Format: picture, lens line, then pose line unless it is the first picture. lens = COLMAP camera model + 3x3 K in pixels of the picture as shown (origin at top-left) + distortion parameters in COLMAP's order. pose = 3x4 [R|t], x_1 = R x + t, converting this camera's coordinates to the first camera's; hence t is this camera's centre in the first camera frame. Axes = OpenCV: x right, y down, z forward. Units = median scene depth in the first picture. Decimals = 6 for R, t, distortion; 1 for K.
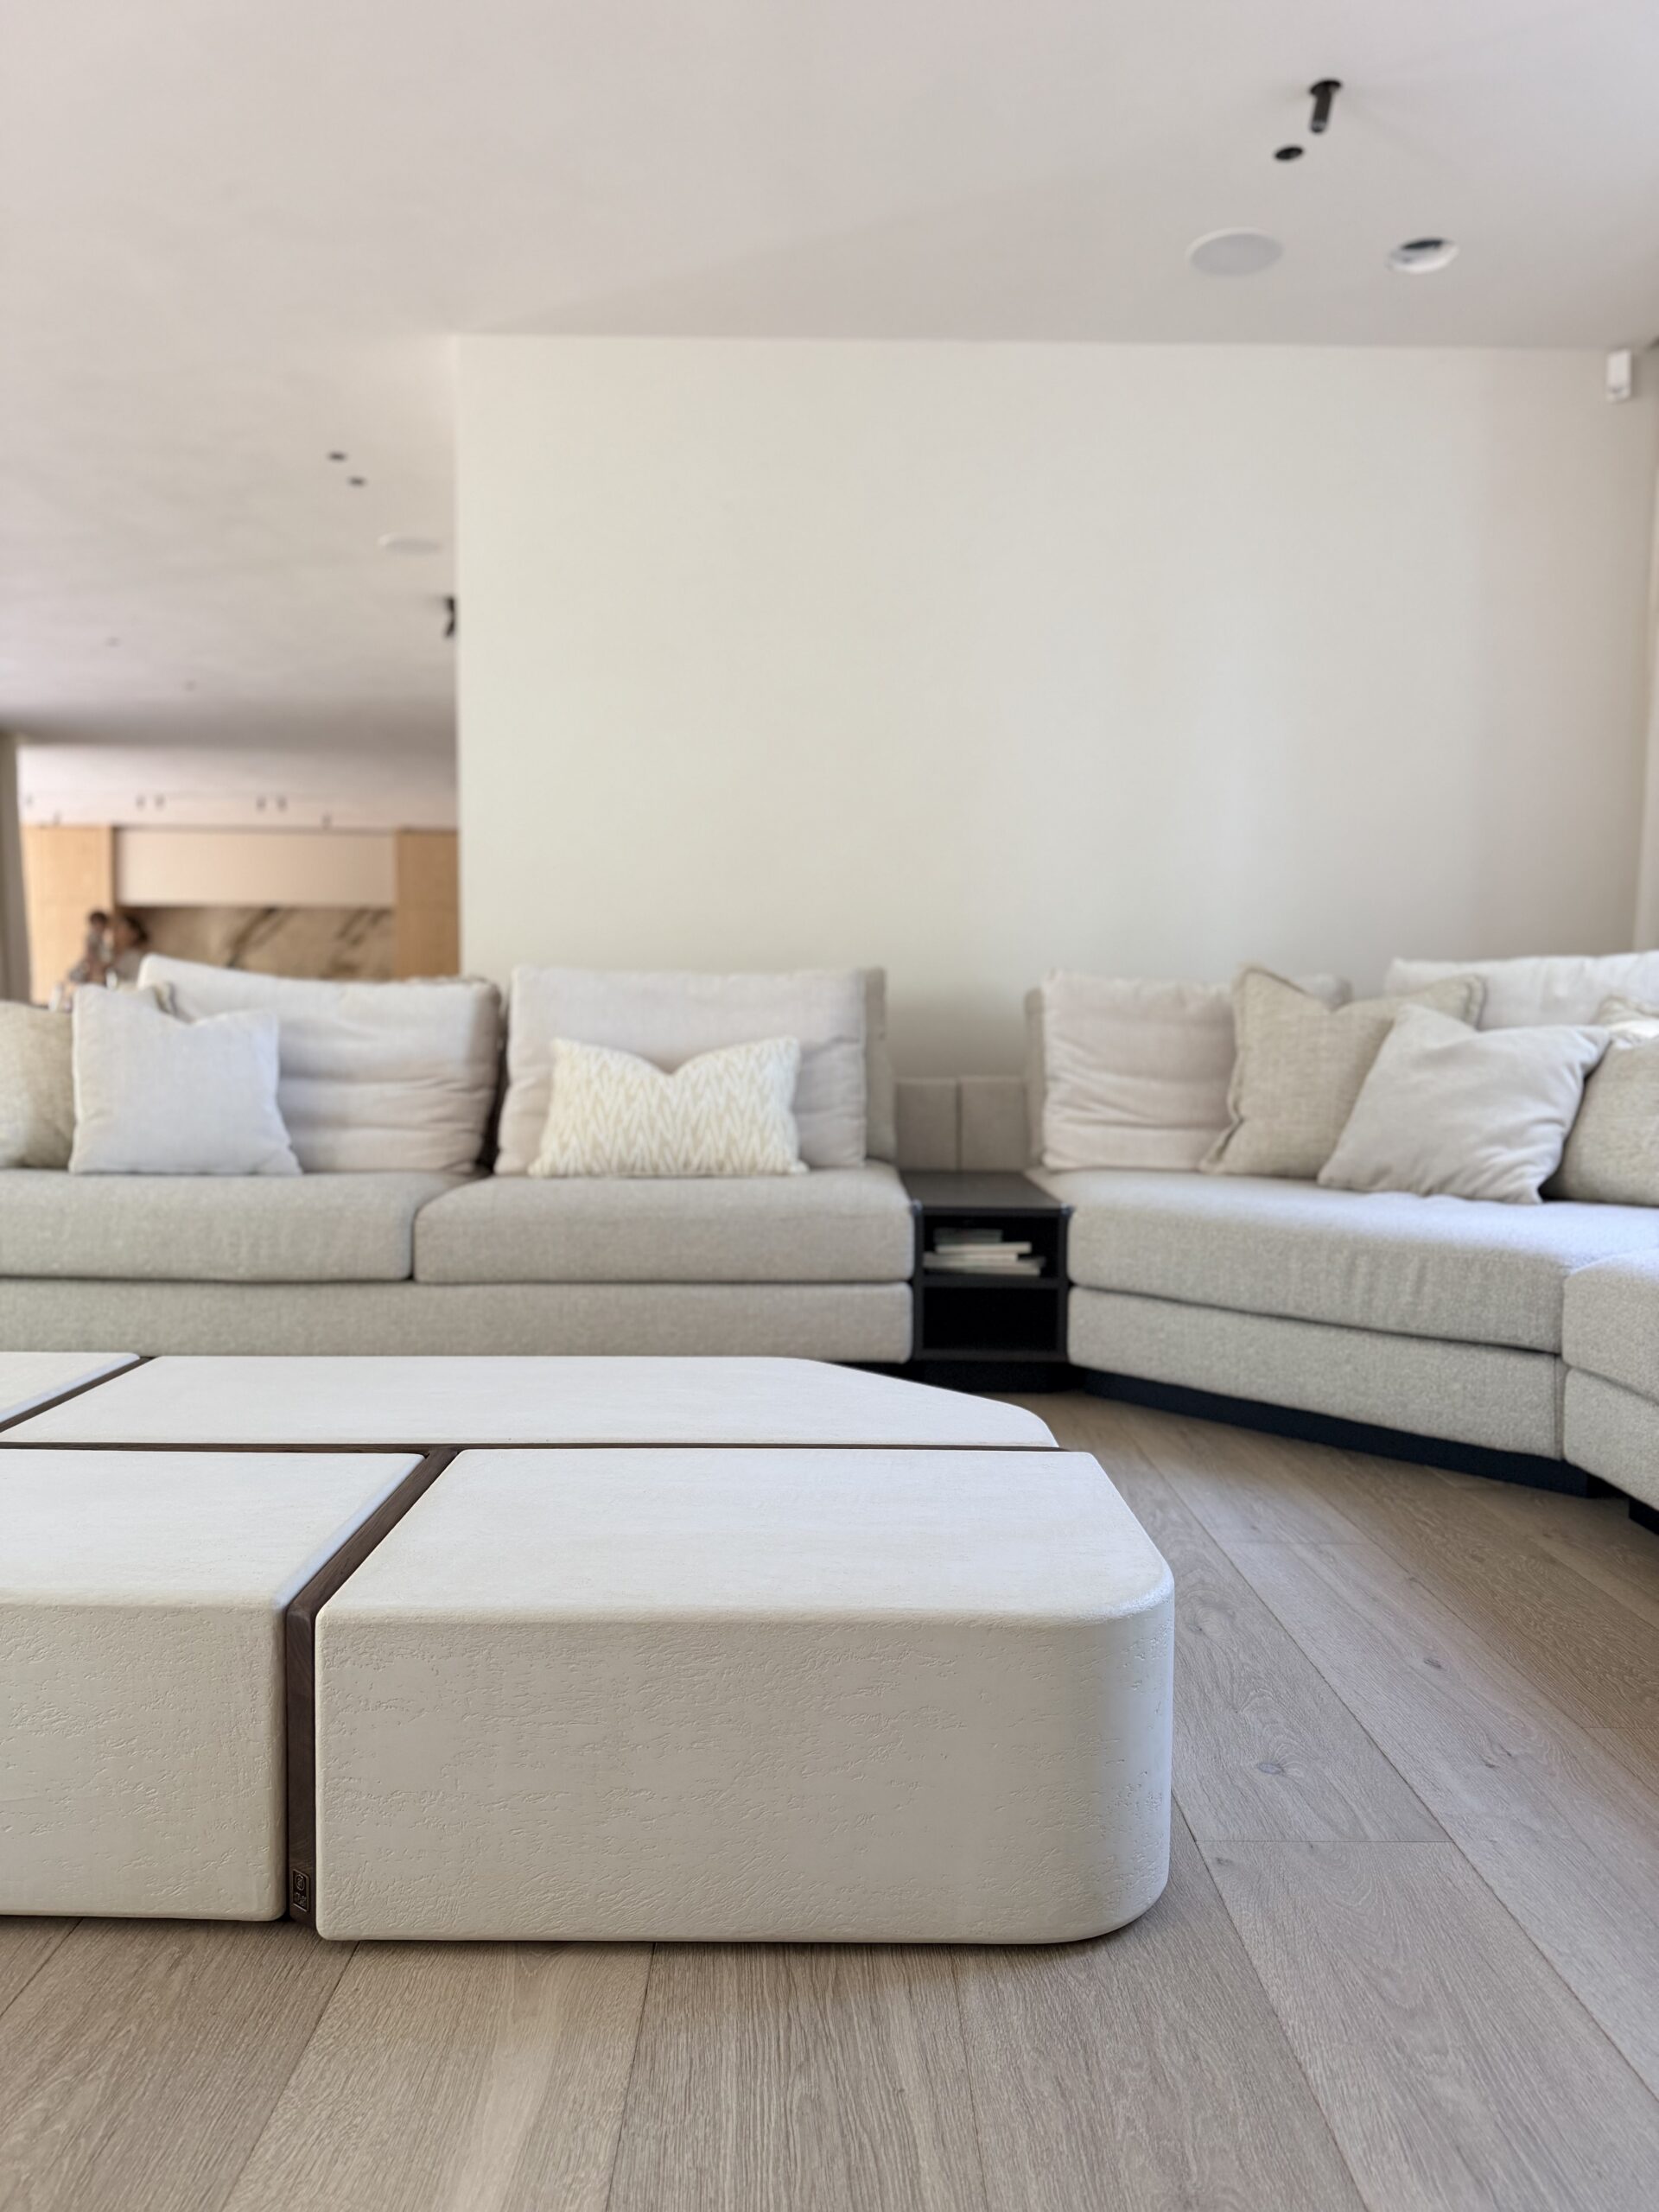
lens RADIAL K [[1574.8, 0, 836.6], [0, 1574.8, 1106.2], [0, 0, 1]] dist [-0.012617, -0.004739]
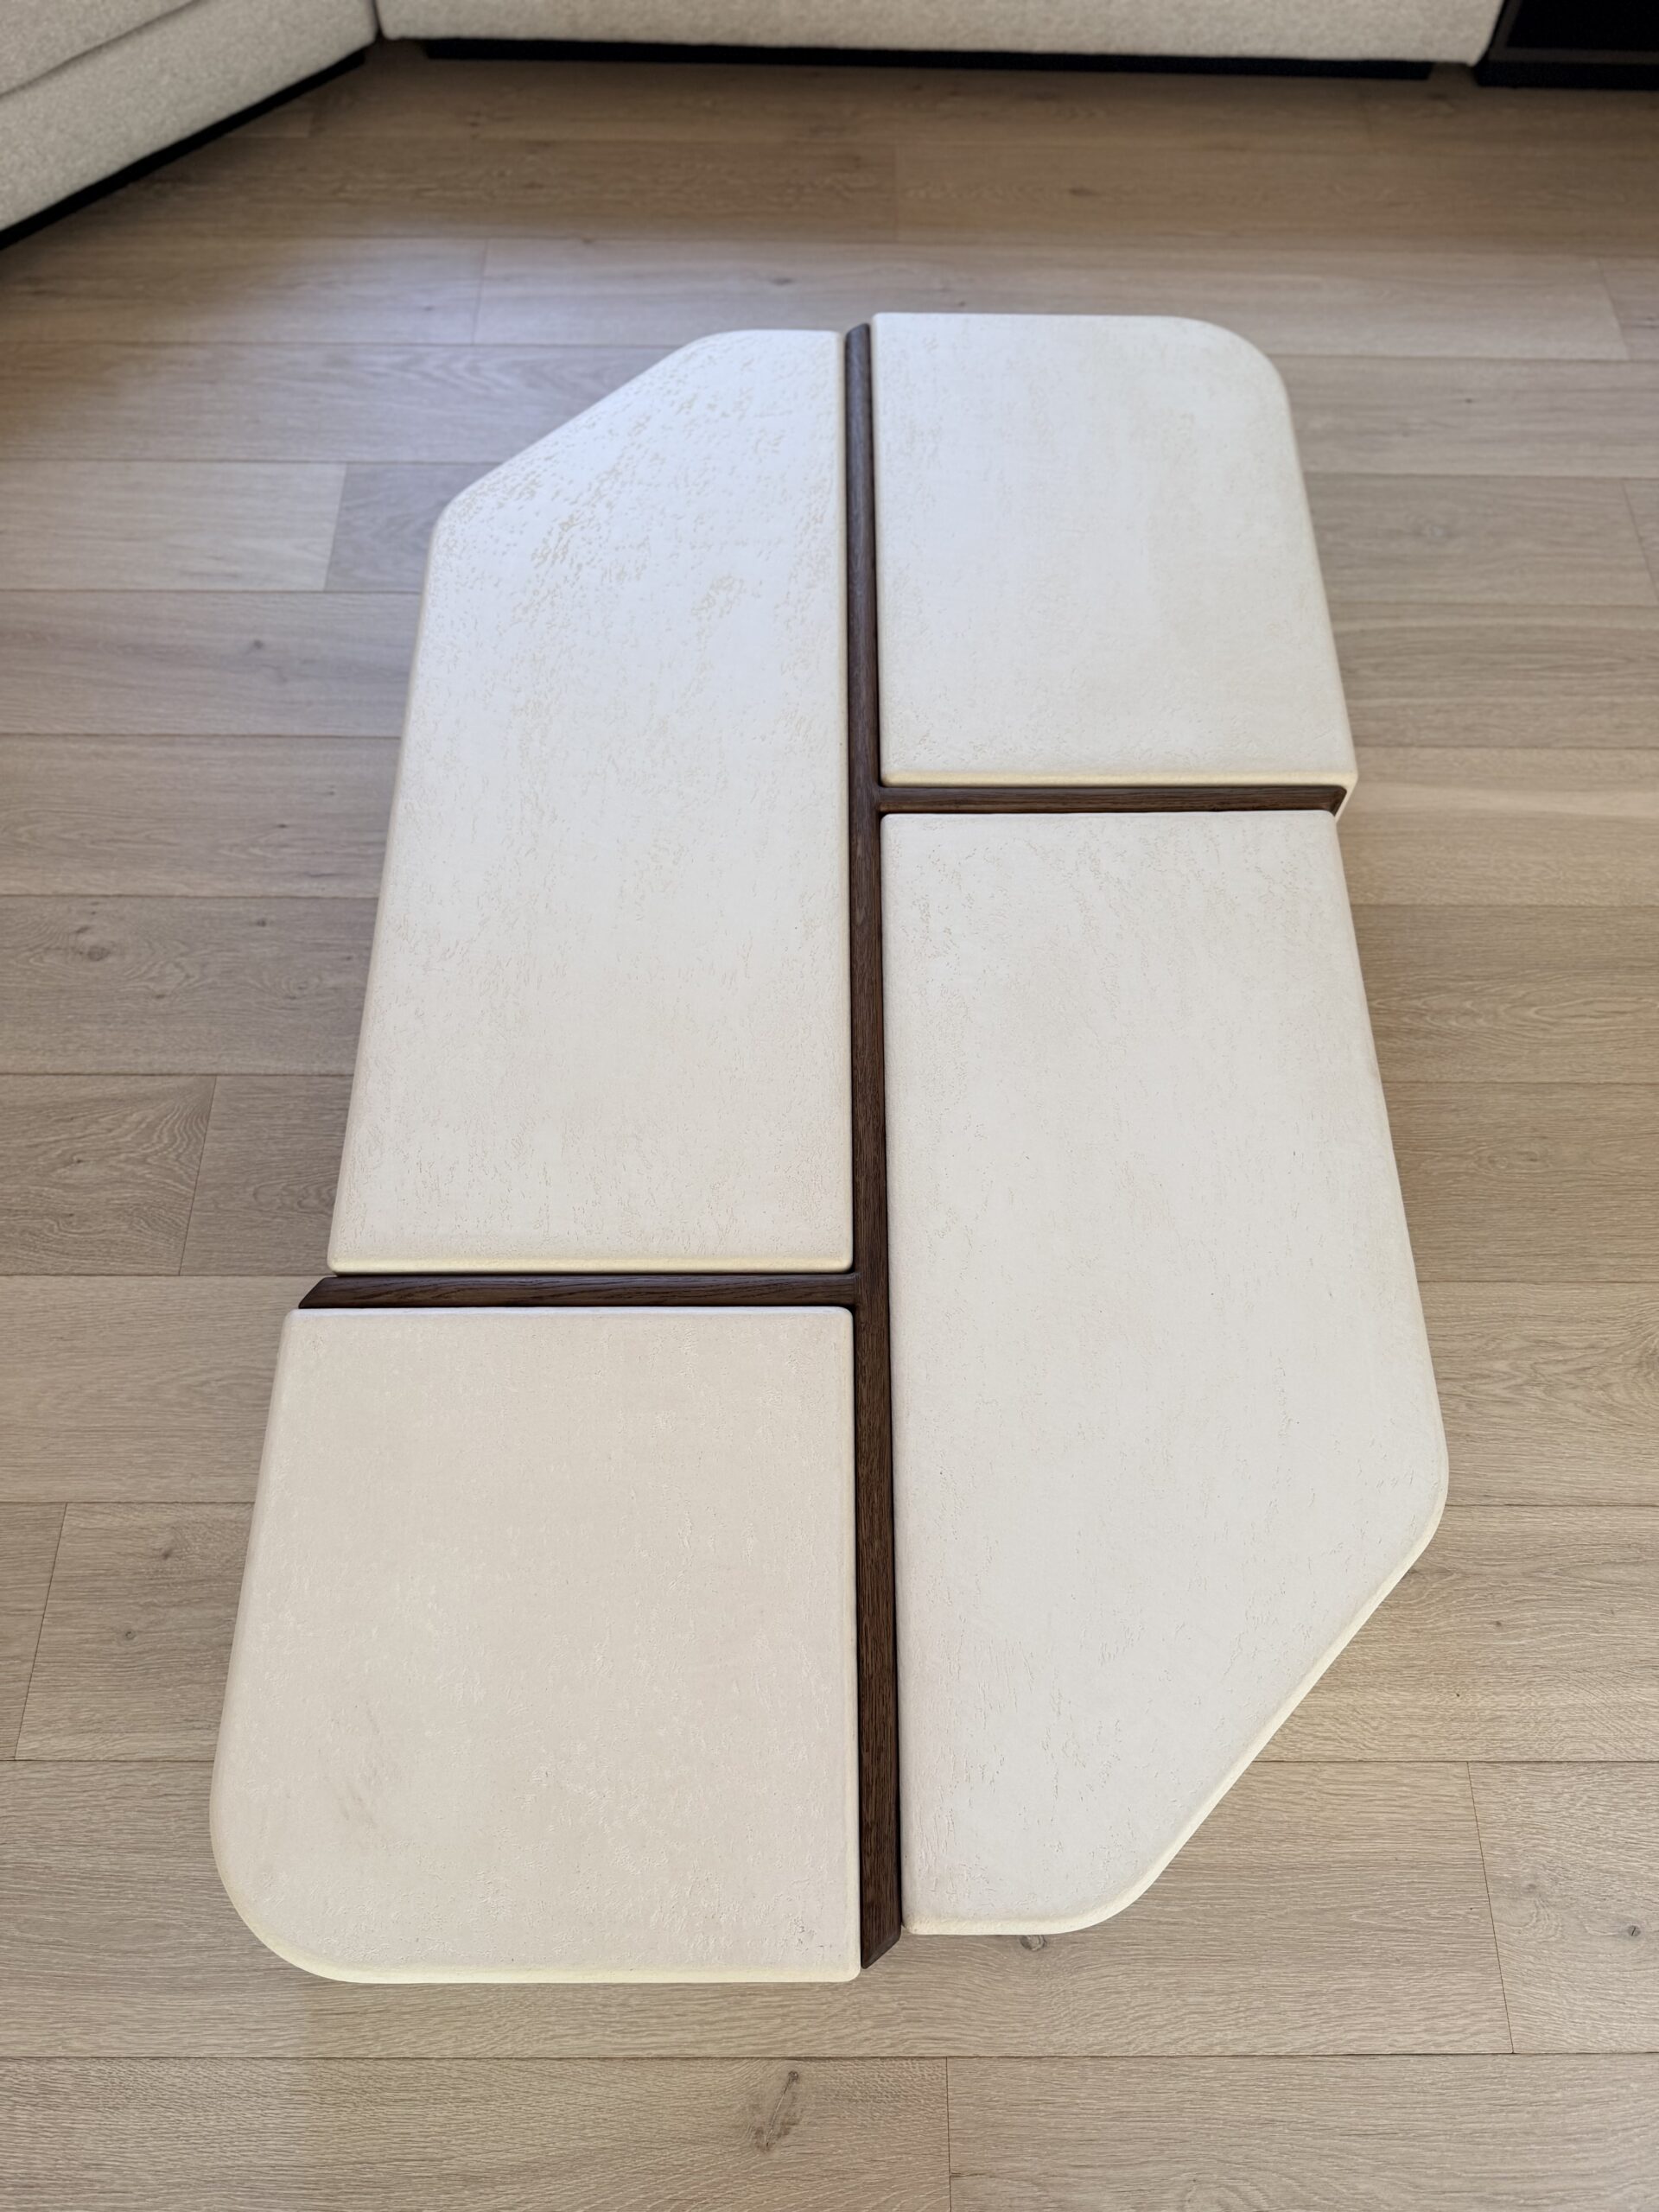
lens RADIAL K [[1574.8, 0, 838.9], [0, 1574.8, 1123.4], [0, 0, 1]] dist [-0.012617, -0.004739]
pose [[0.001484, -0.907490, 0.420071, -1.285525], [0.016913, 0.420034, 0.907351, -0.847803], [-0.999856, 0.005758, 0.015972, 1.586641]]
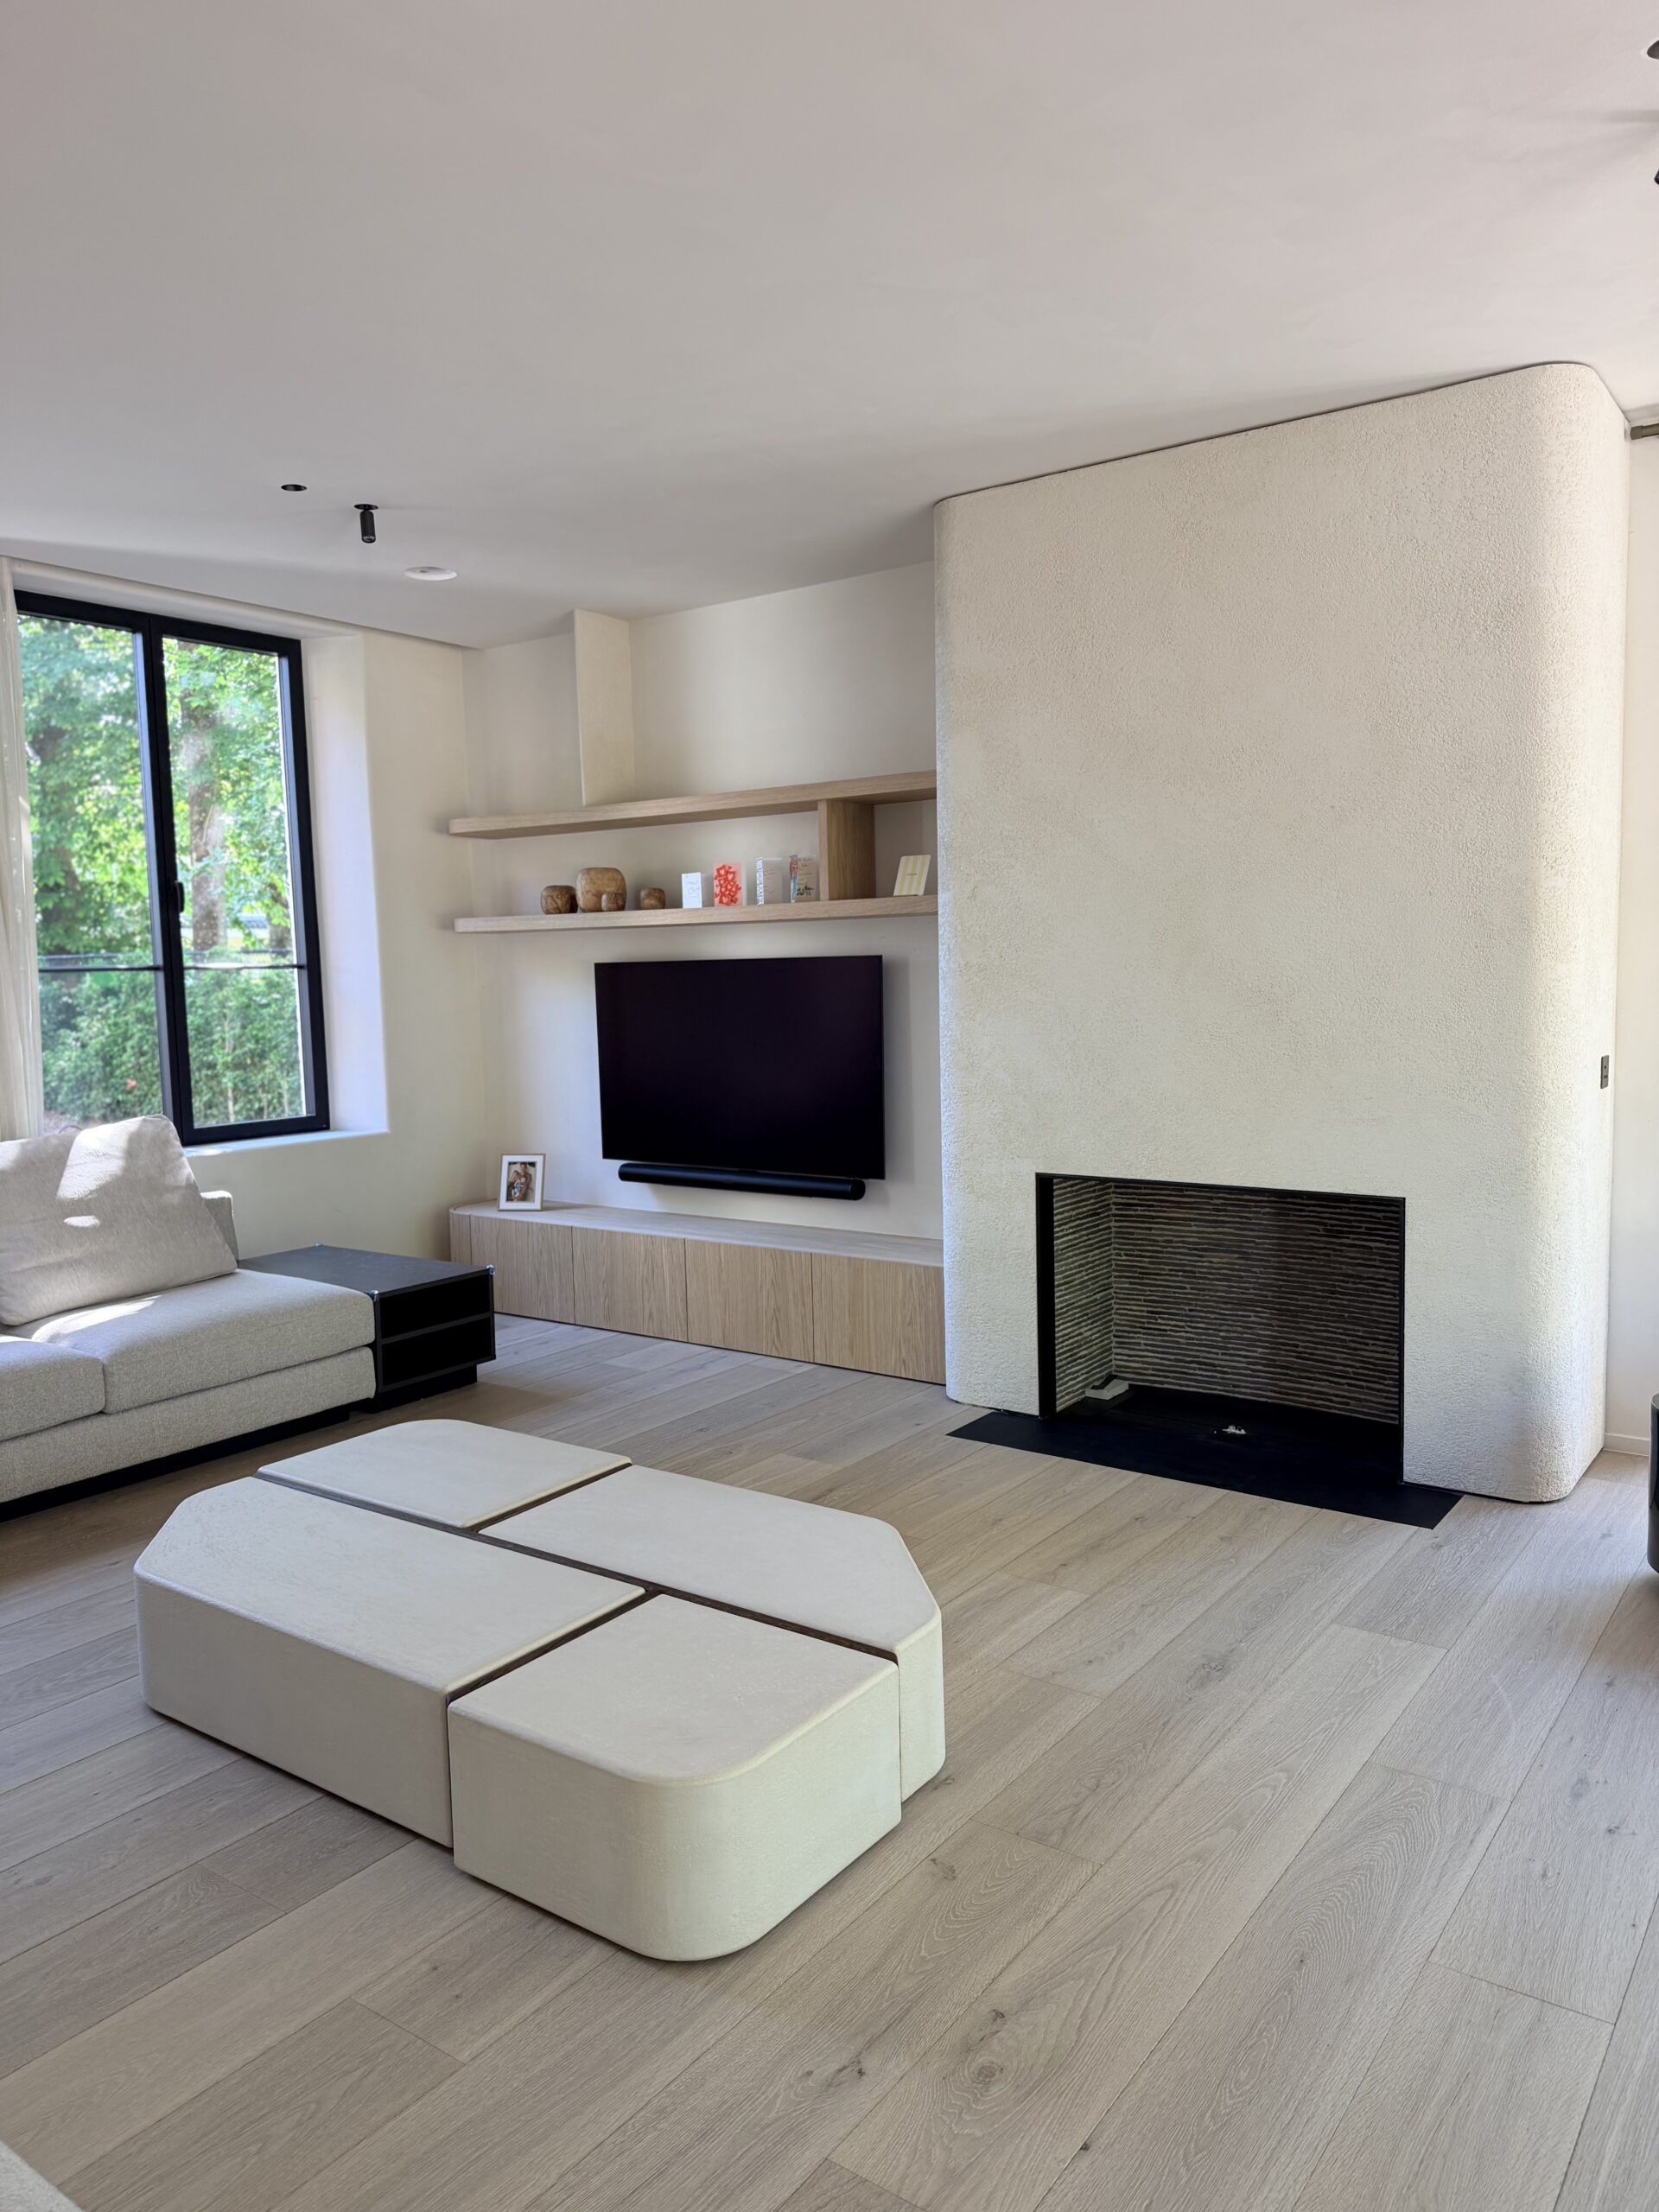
lens RADIAL K [[1574.8, 0, 829.4], [0, 1574.8, 1105.8], [0, 0, 1]] dist [-0.012617, -0.004739]
pose [[-0.803986, -0.049423, 0.592591, -2.608298], [0.025814, 0.992700, 0.117814, -0.757174], [-0.594088, 0.110018, -0.796841, 3.408175]]
